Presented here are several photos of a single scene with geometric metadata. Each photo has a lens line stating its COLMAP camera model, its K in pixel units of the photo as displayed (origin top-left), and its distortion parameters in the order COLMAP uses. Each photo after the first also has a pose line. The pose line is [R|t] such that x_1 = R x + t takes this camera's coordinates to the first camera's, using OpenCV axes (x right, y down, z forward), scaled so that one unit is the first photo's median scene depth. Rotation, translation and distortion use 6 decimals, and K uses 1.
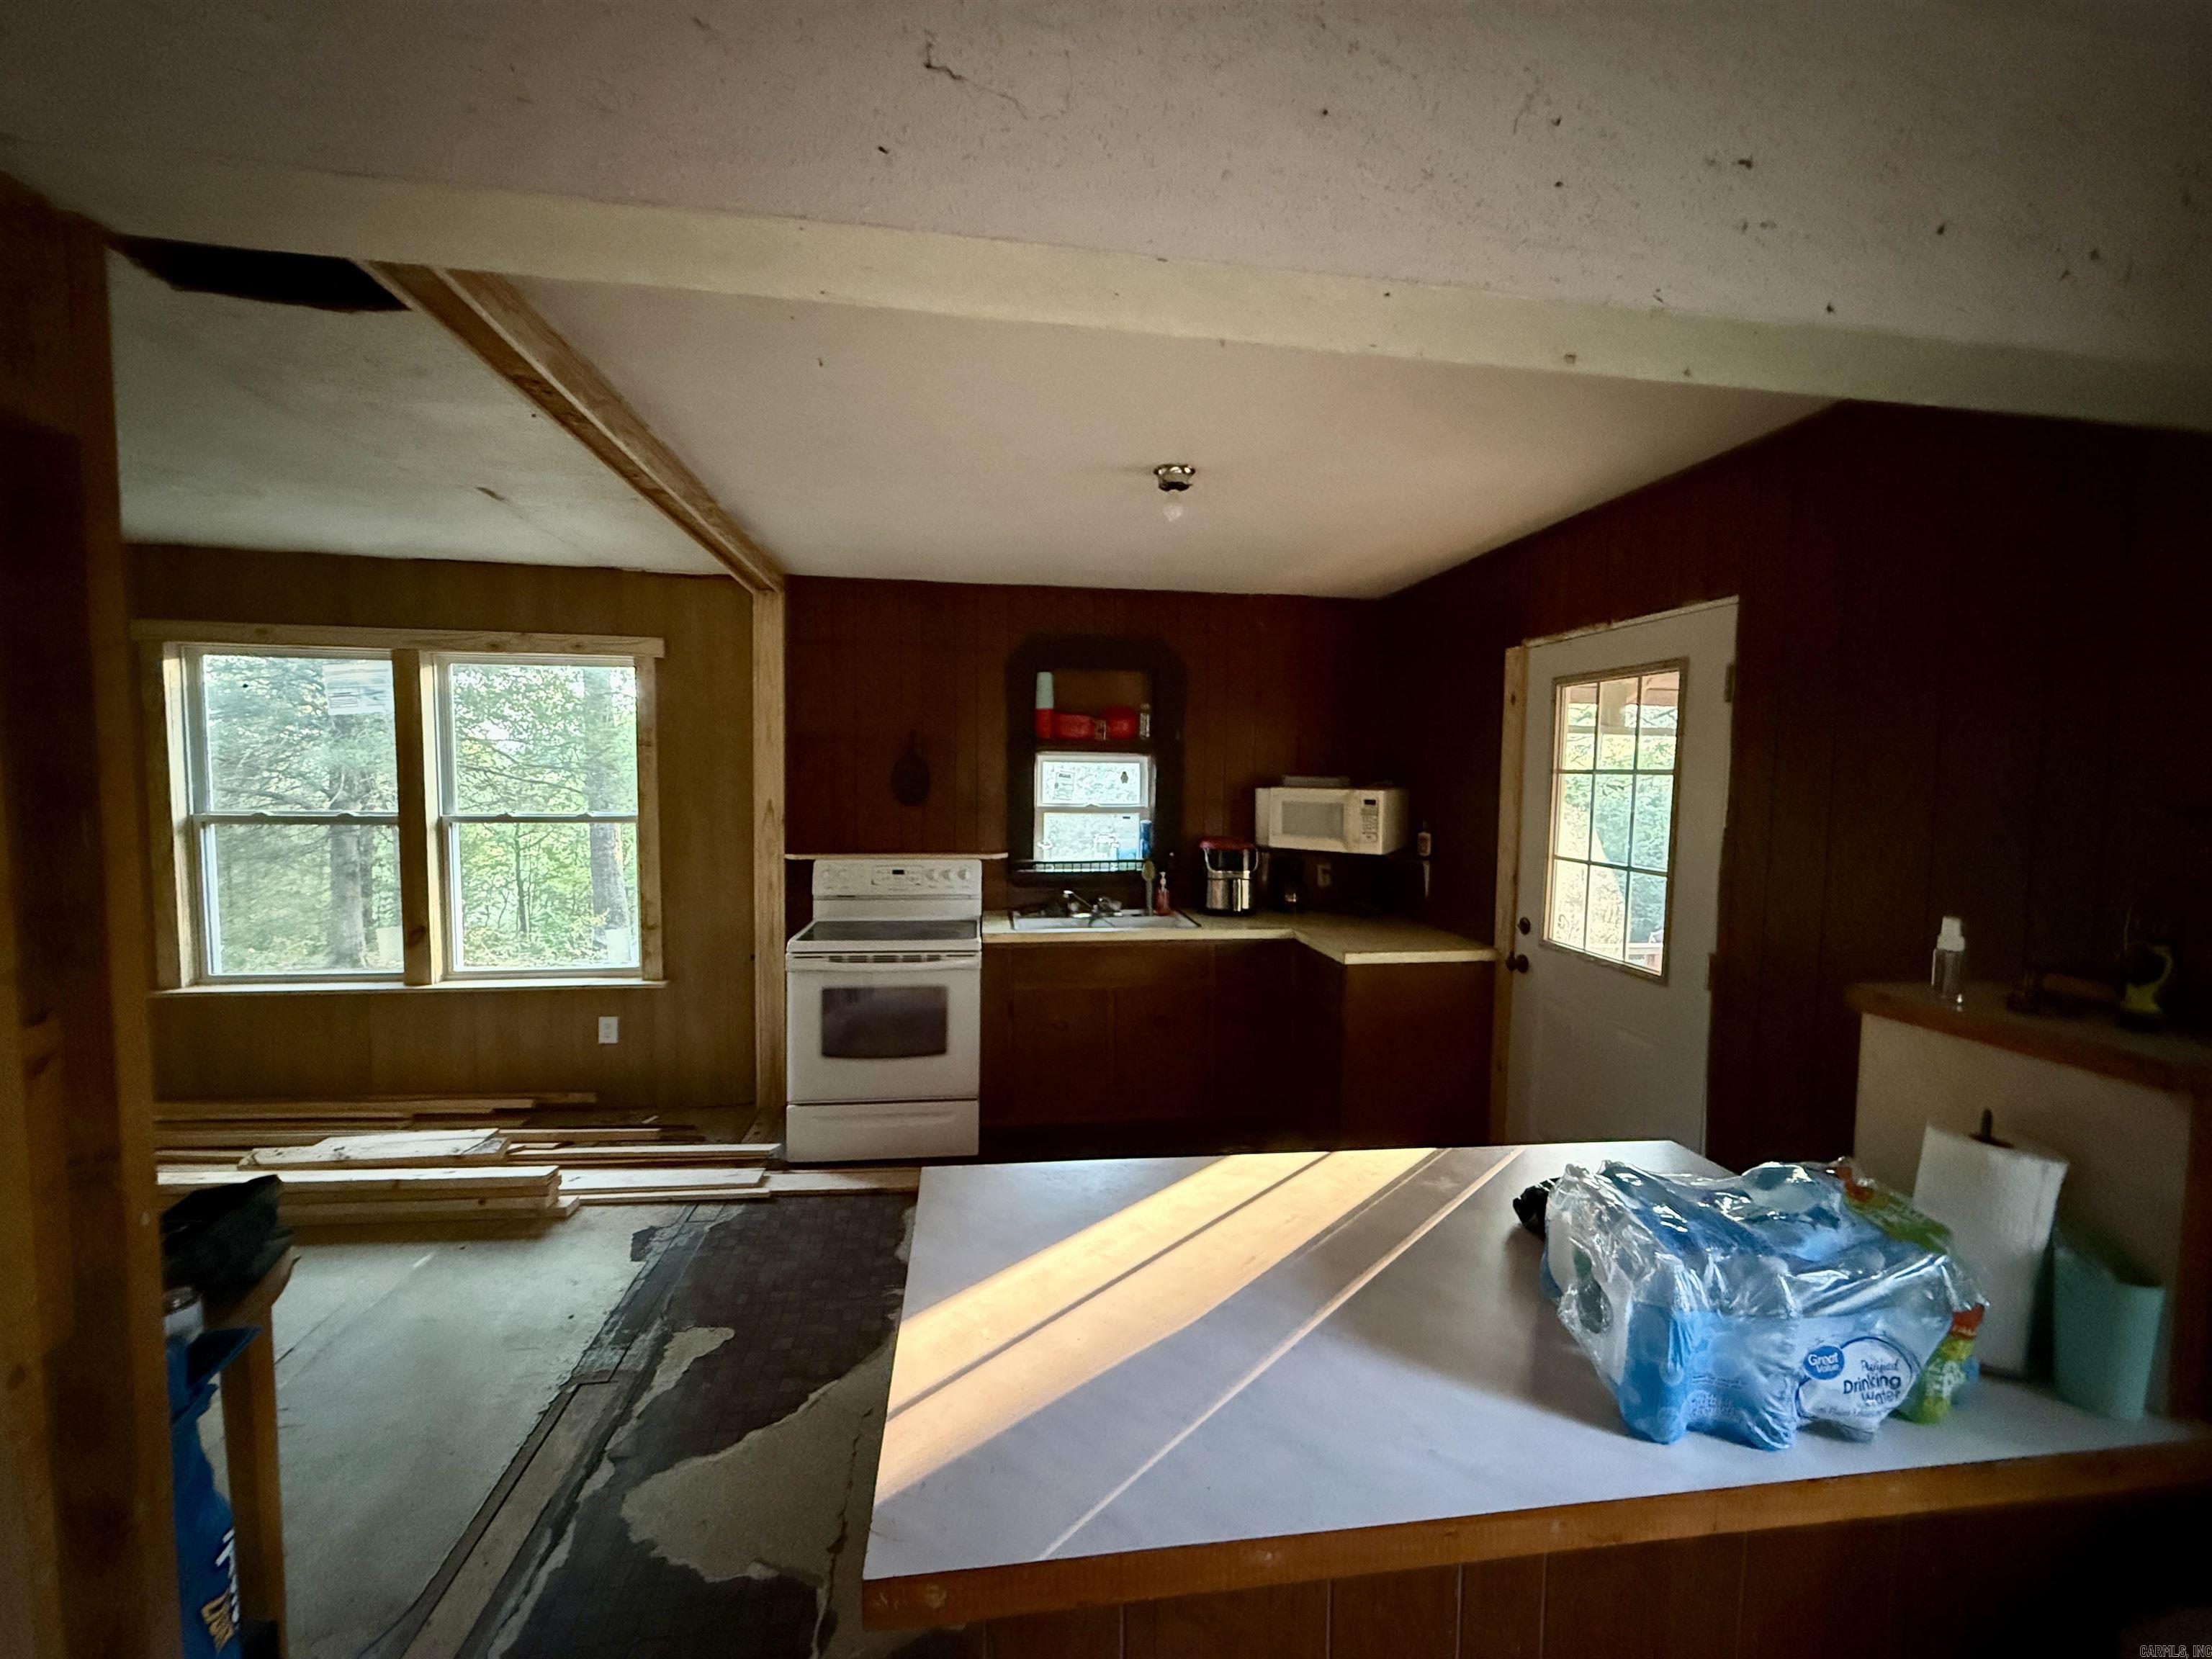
lens RADIAL K [[889.2, 0, 1106.0], [0, 889.2, 829.5], [0, 0, 1]] dist [0.000071, -0.000032]
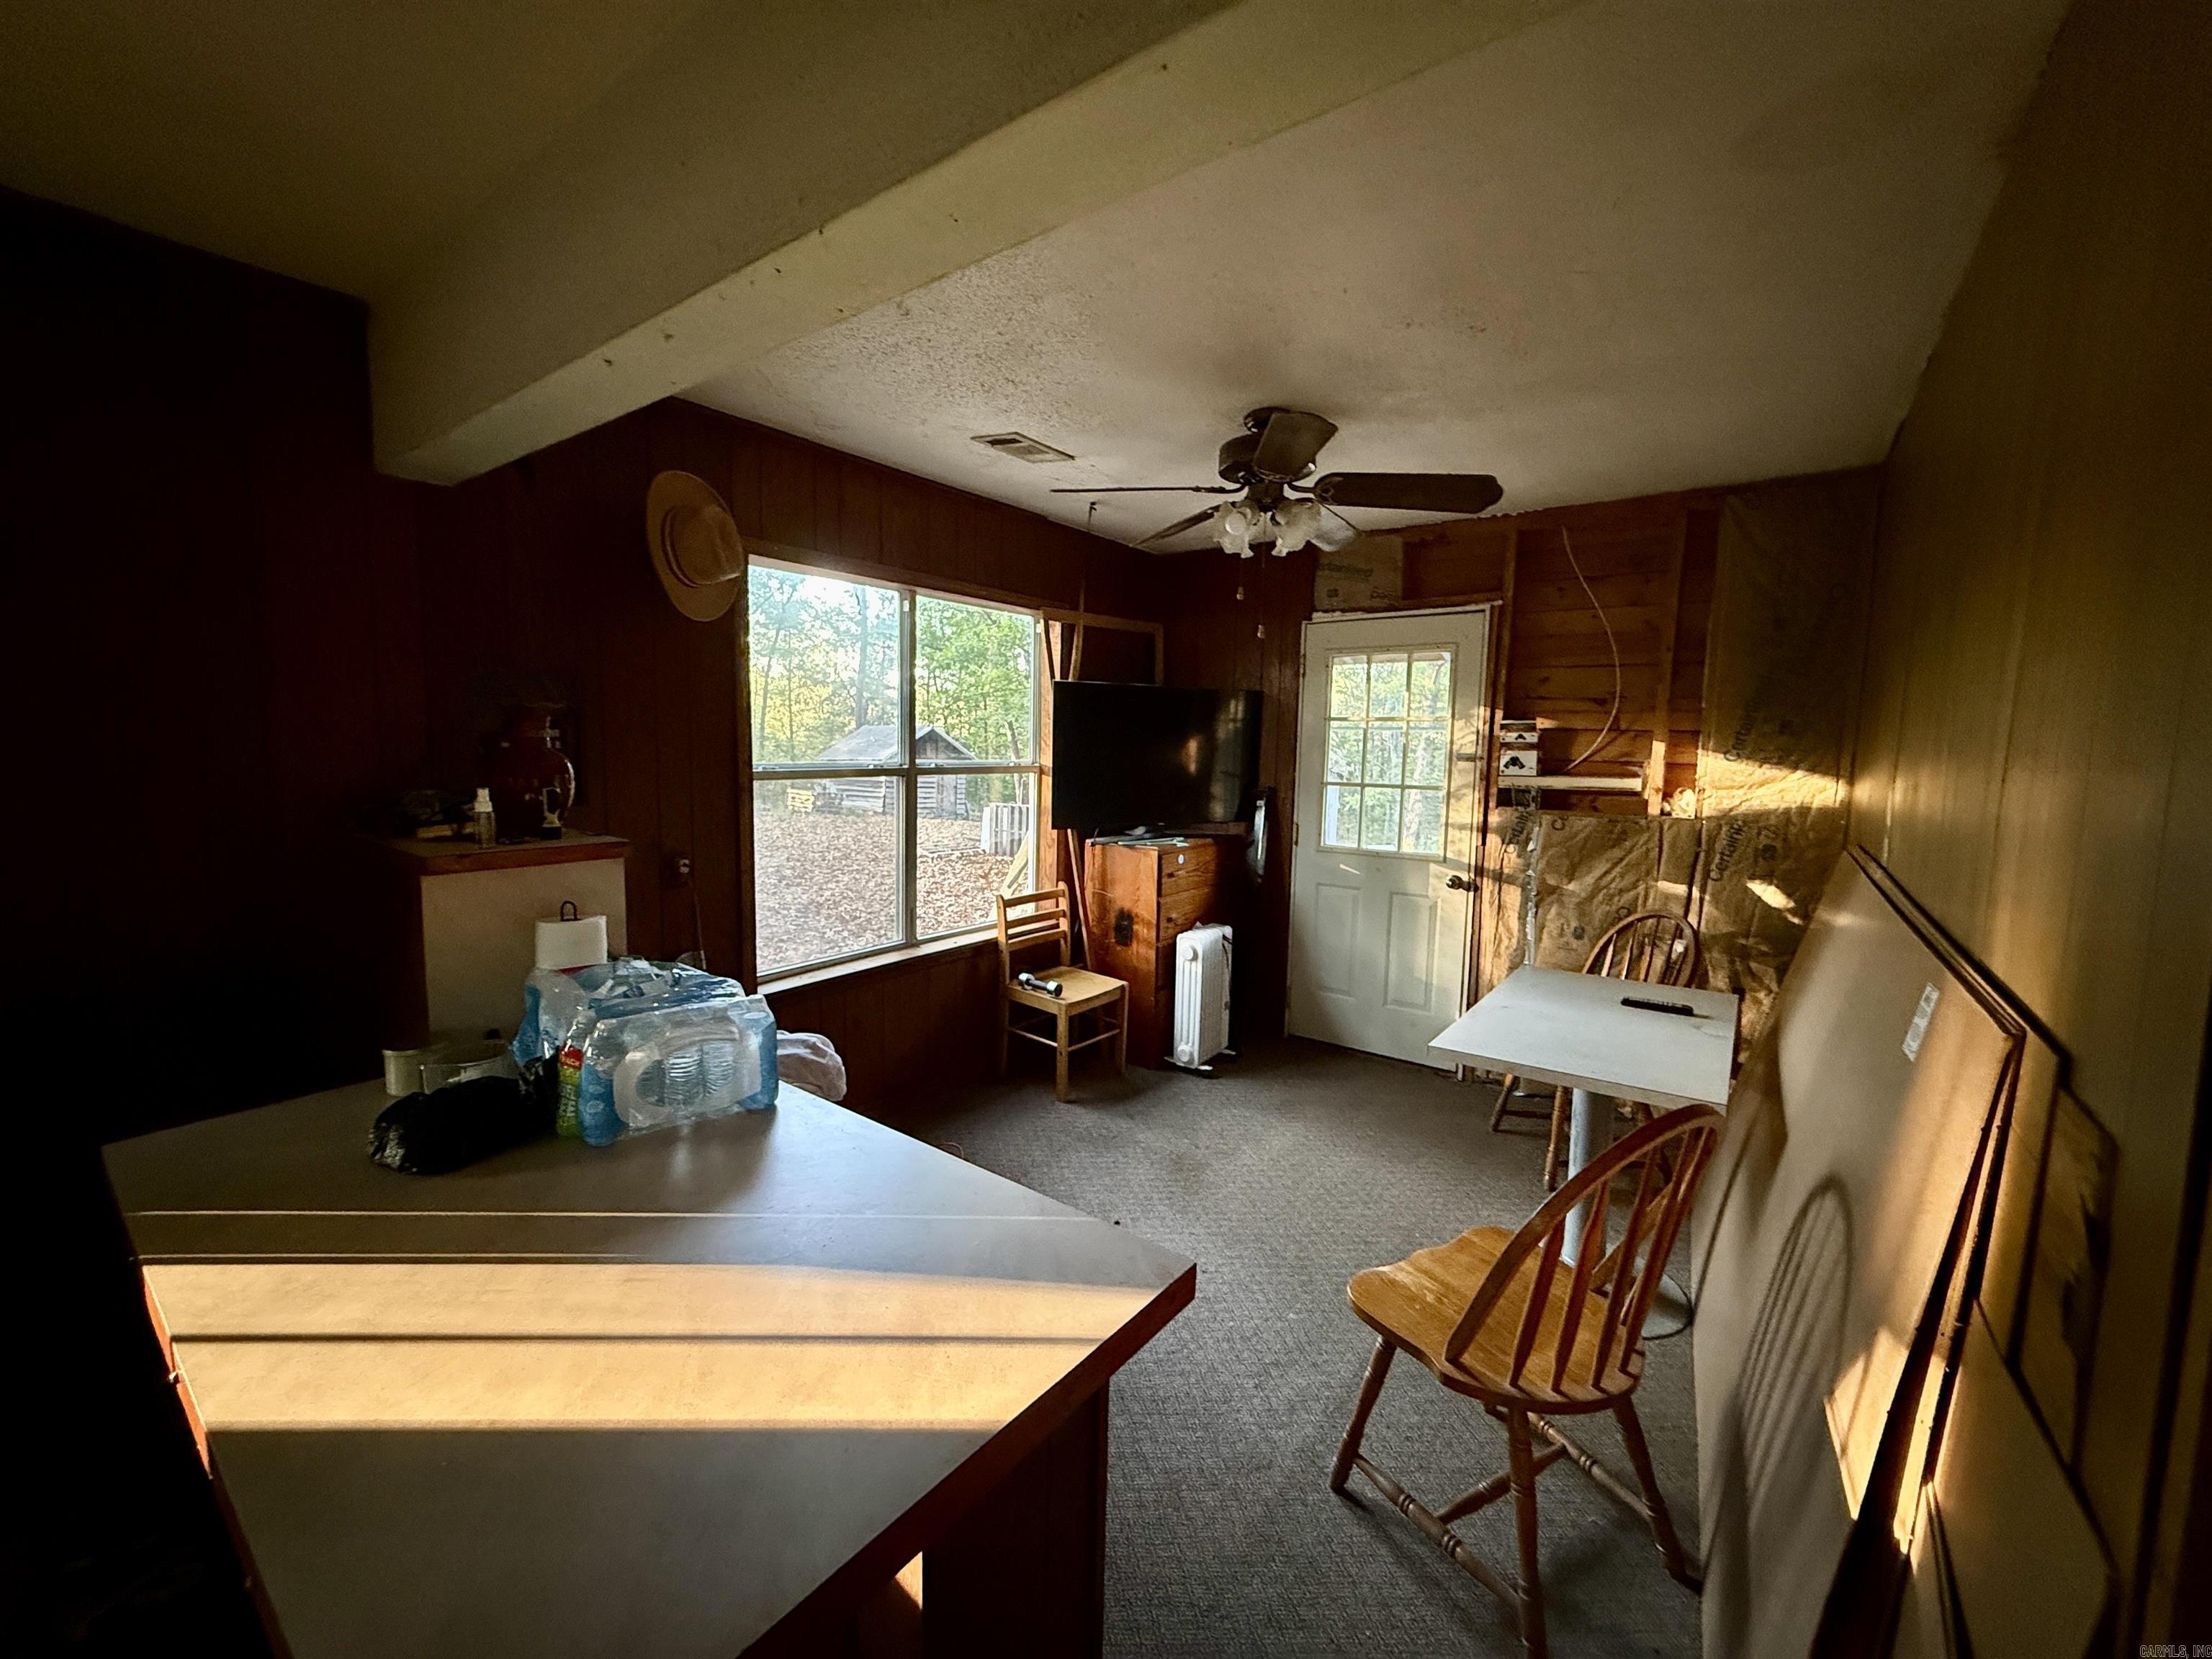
lens RADIAL K [[889.2, 0, 1106.0], [0, 889.2, 829.5], [0, 0, 1]] dist [0.000071, -0.000032]
pose [[-0.704428, -0.102340, 0.702359, -0.650859], [0.012776, 0.987562, 0.156711, -0.039484], [-0.709661, 0.119364, -0.694358, 1.184818]]
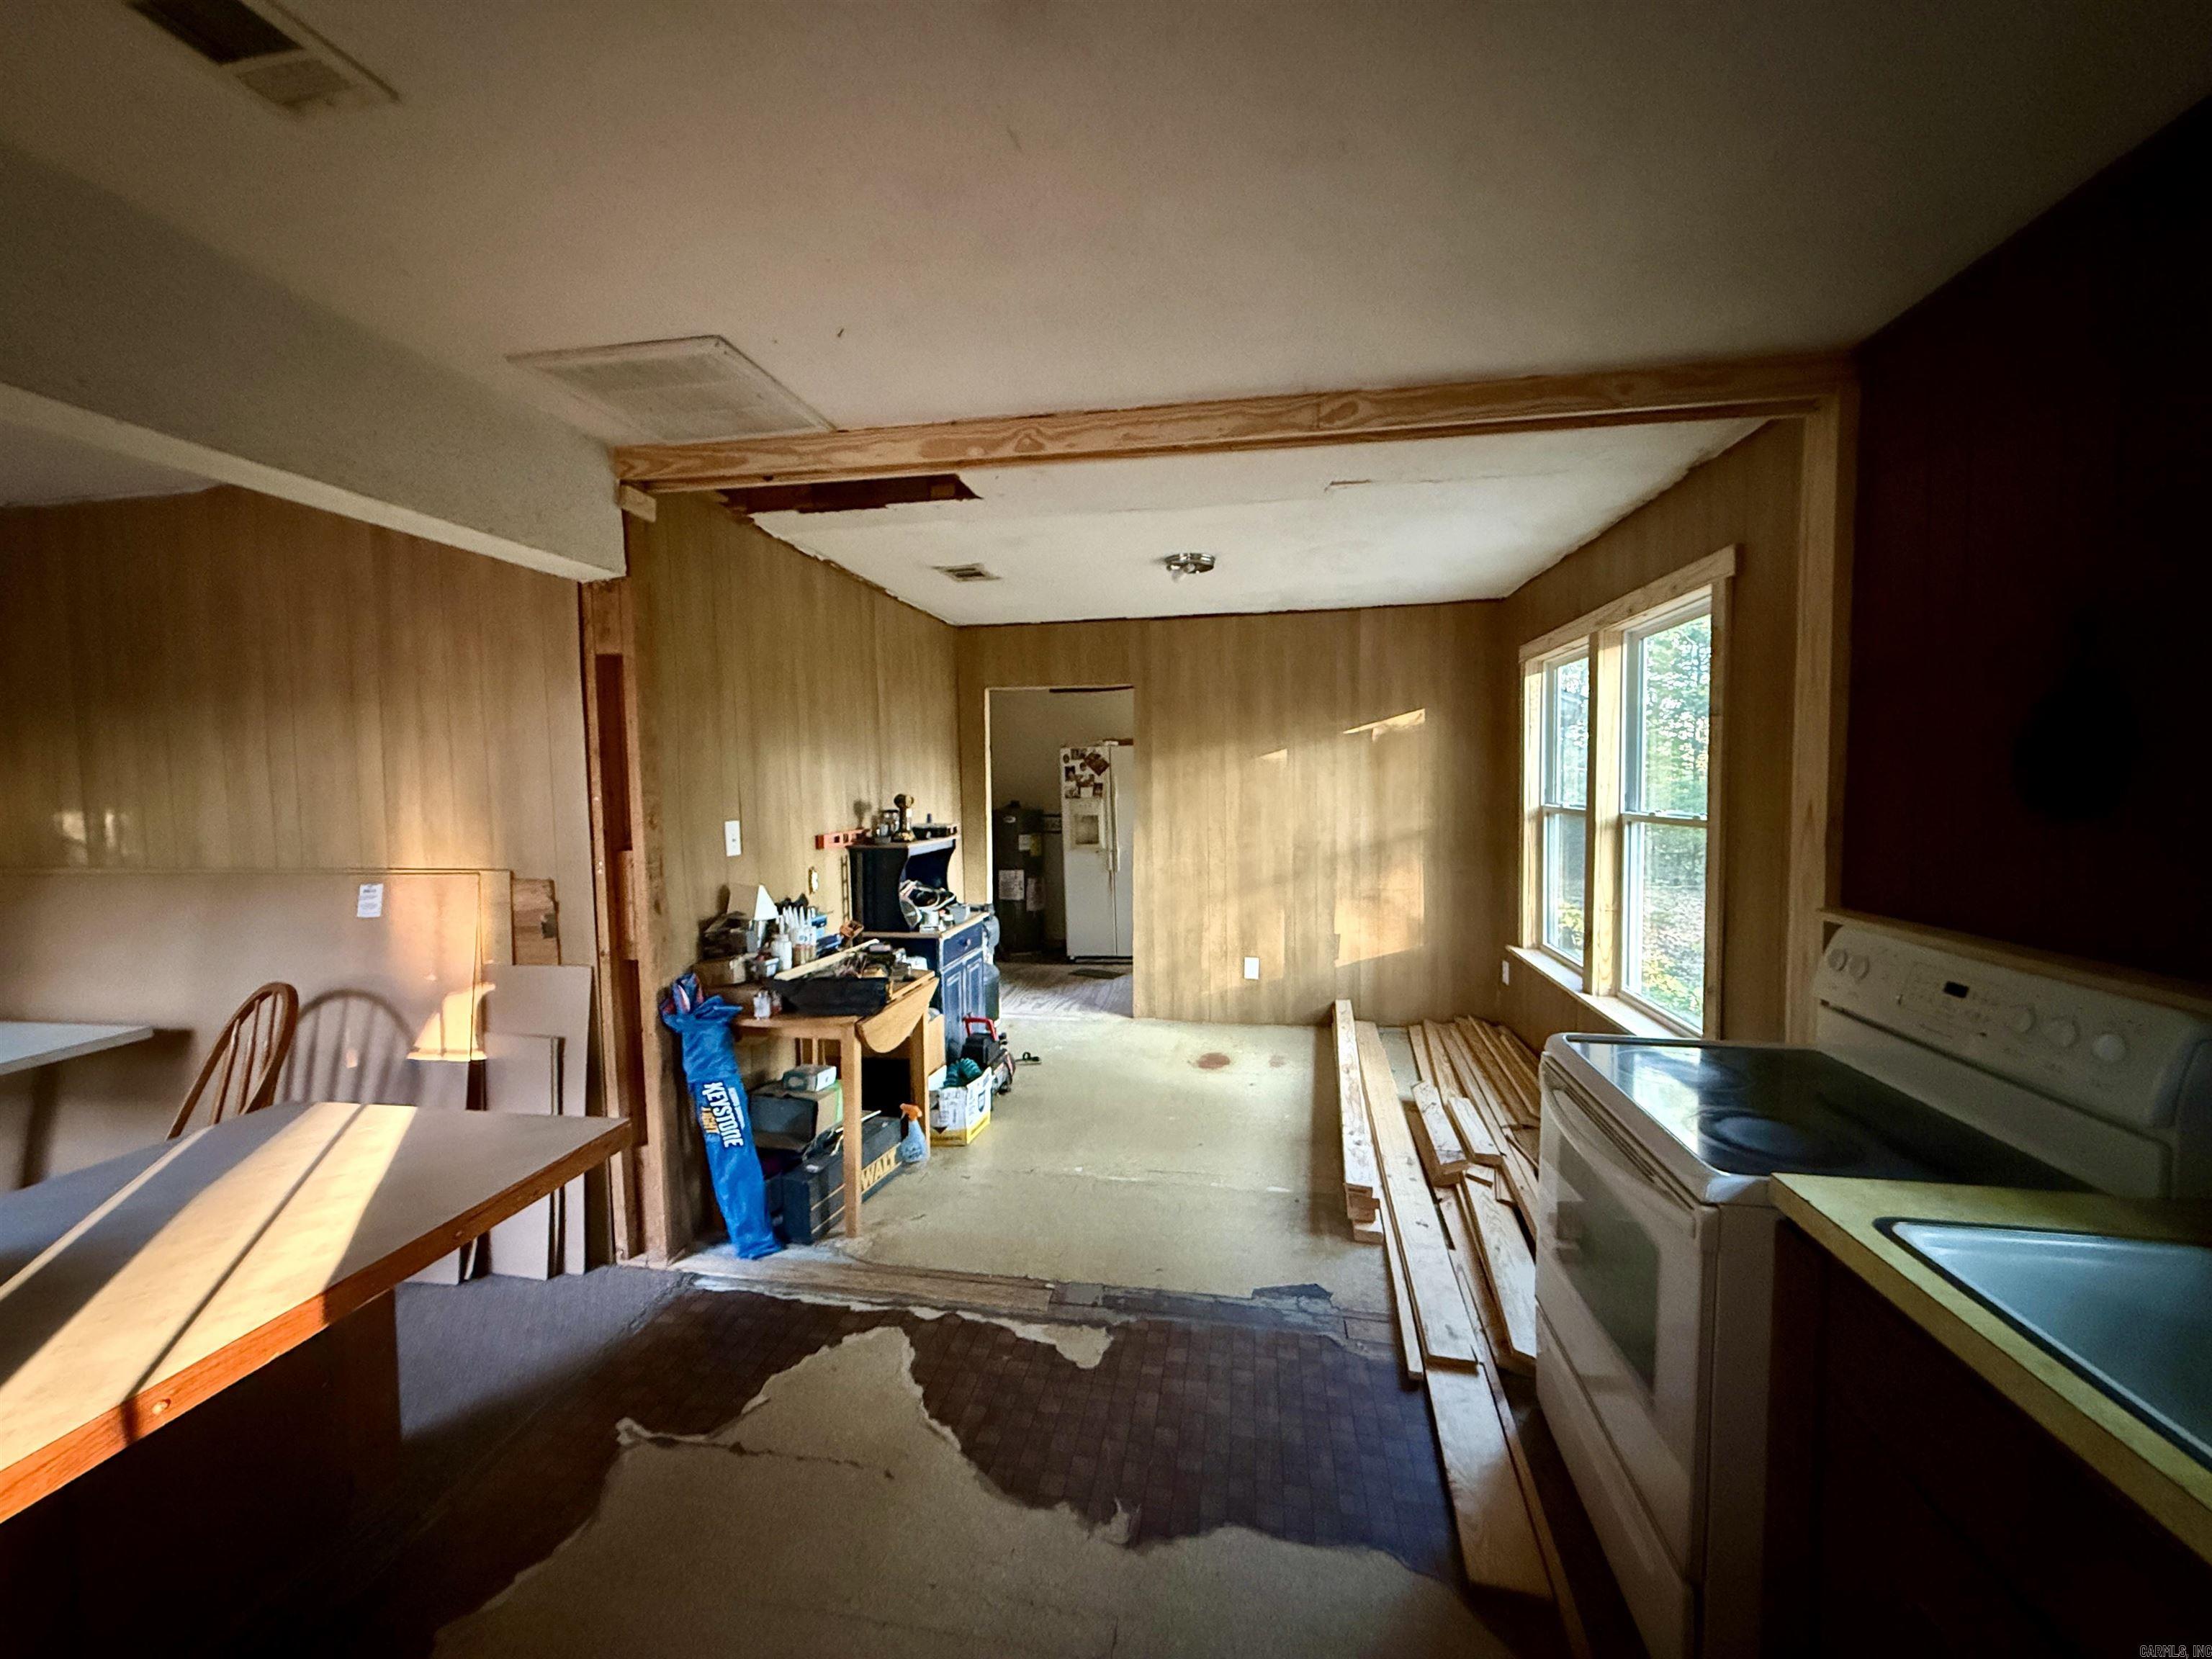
lens RADIAL K [[889.2, 0, 1106.0], [0, 889.2, 829.5], [0, 0, 1]] dist [0.000071, -0.000032]
pose [[-0.312168, 0.050112, -0.948704, 0.353157], [-0.050828, 0.996297, 0.069351, -0.046315], [0.948666, 0.069870, -0.308465, 1.053803]]
